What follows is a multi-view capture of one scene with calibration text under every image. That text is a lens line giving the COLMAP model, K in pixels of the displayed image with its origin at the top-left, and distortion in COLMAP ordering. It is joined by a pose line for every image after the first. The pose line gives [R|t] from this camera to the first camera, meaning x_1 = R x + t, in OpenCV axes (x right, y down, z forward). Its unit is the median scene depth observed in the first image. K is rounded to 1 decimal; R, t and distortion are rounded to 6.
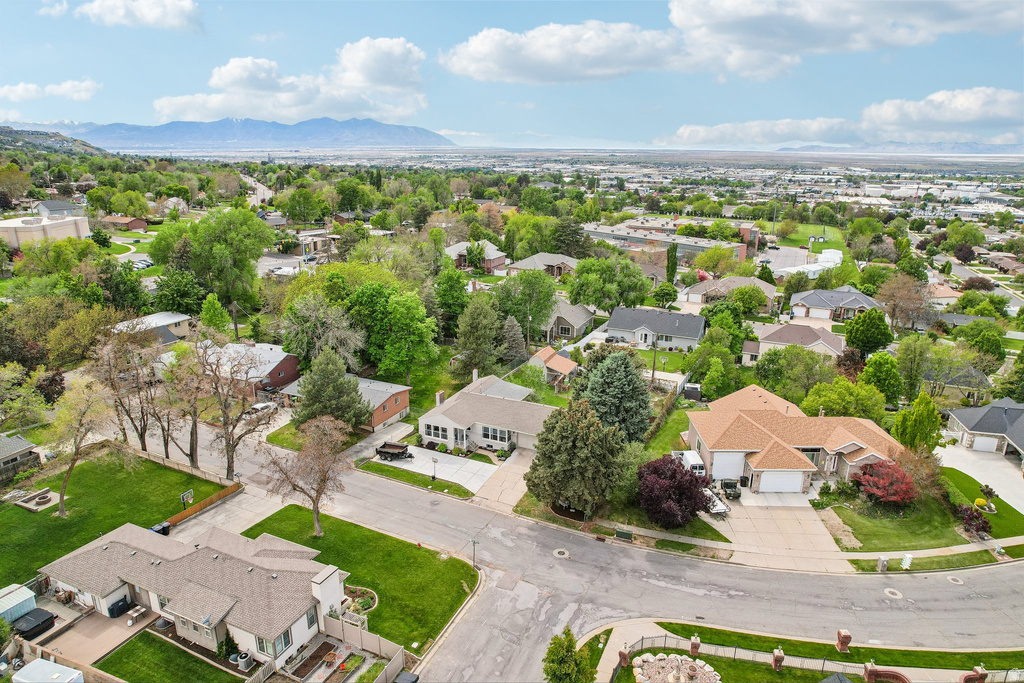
lens RADIAL K [[658.1, 0, 513.6], [0, 658.1, 343.6], [0, 0, 1]] dist [-0.084699, 0.074364]
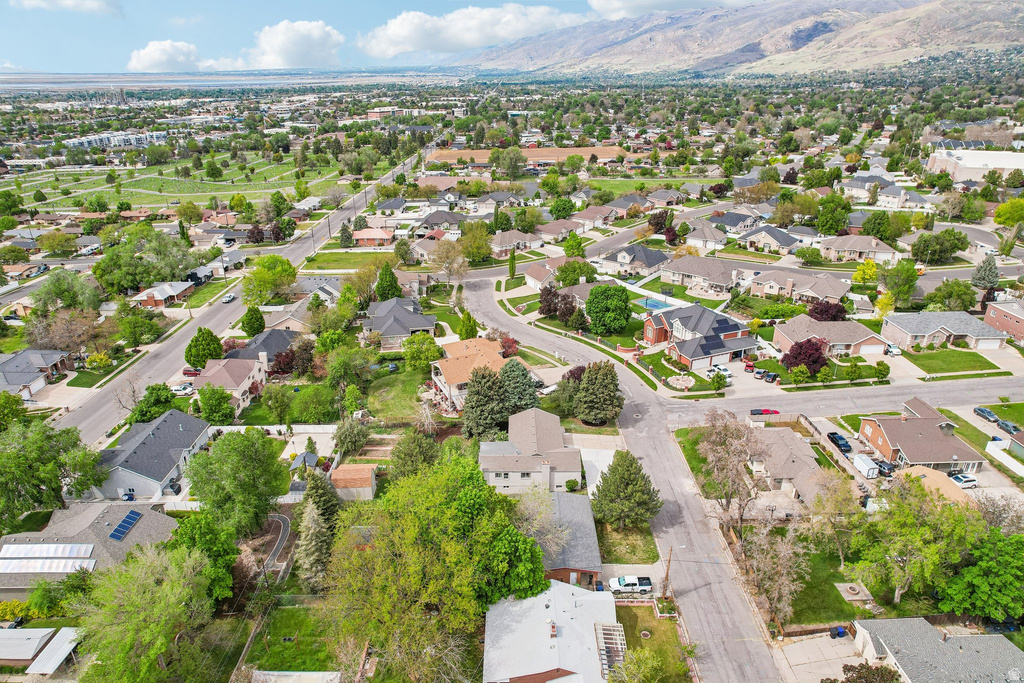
lens RADIAL K [[658.1, 0, 513.6], [0, 658.1, 343.6], [0, 0, 1]] dist [-0.084699, 0.074364]
pose [[-0.432255, -0.343780, 0.833649, -0.585247], [0.277912, 0.828691, 0.485835, -0.403465], [-0.857858, 0.441686, -0.262665, 0.764375]]
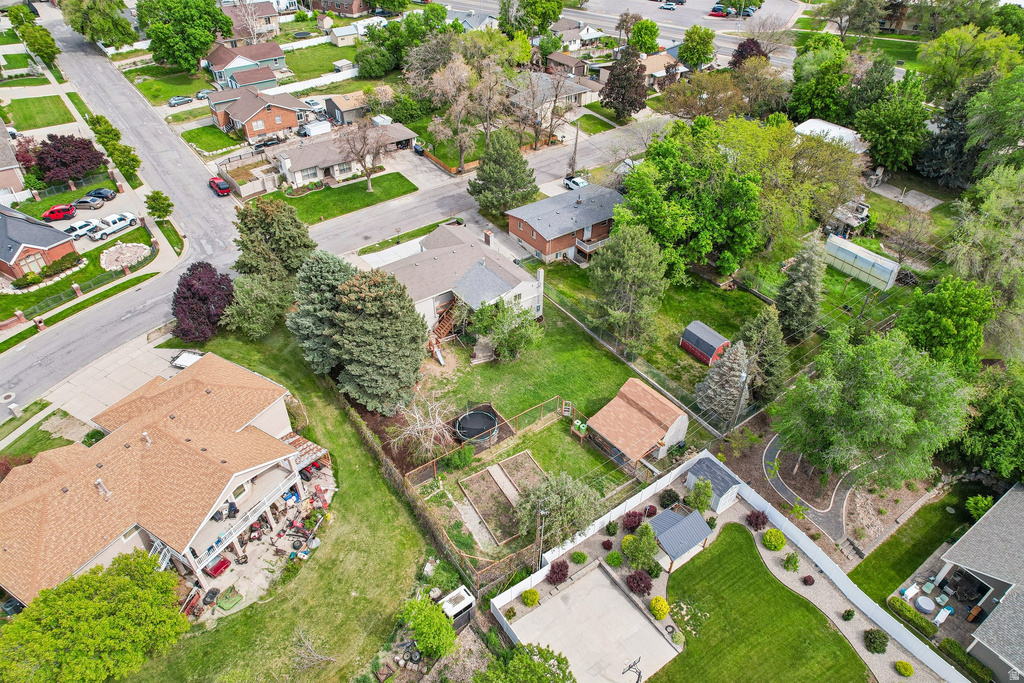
lens RADIAL K [[658.1, 0, 513.6], [0, 658.1, 343.6], [0, 0, 1]] dist [-0.084699, 0.074364]
pose [[-0.480604, 0.546828, -0.685564, 0.360312], [-0.268086, 0.652727, 0.708574, -0.289912], [0.834955, 0.524333, -0.167106, 0.769534]]
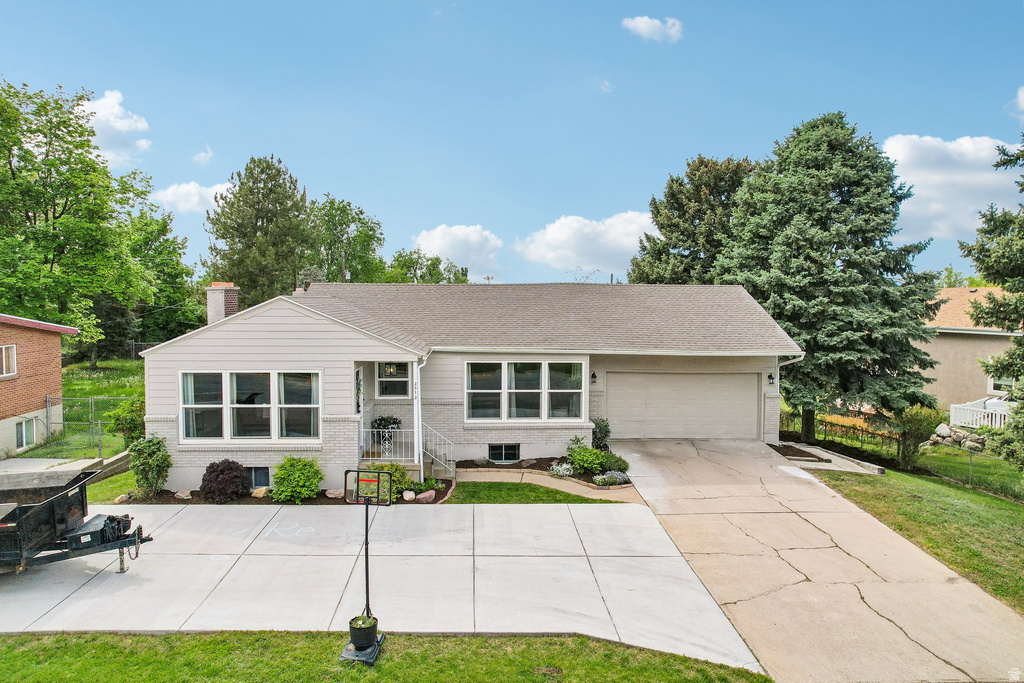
lens RADIAL K [[658.1, 0, 513.6], [0, 658.1, 343.6], [0, 0, 1]] dist [-0.084699, 0.074364]
pose [[0.881805, -0.040388, 0.469882, -0.080853], [0.139549, 0.974056, -0.178162, 0.093959], [-0.450495, 0.222676, 0.864563, 0.462701]]
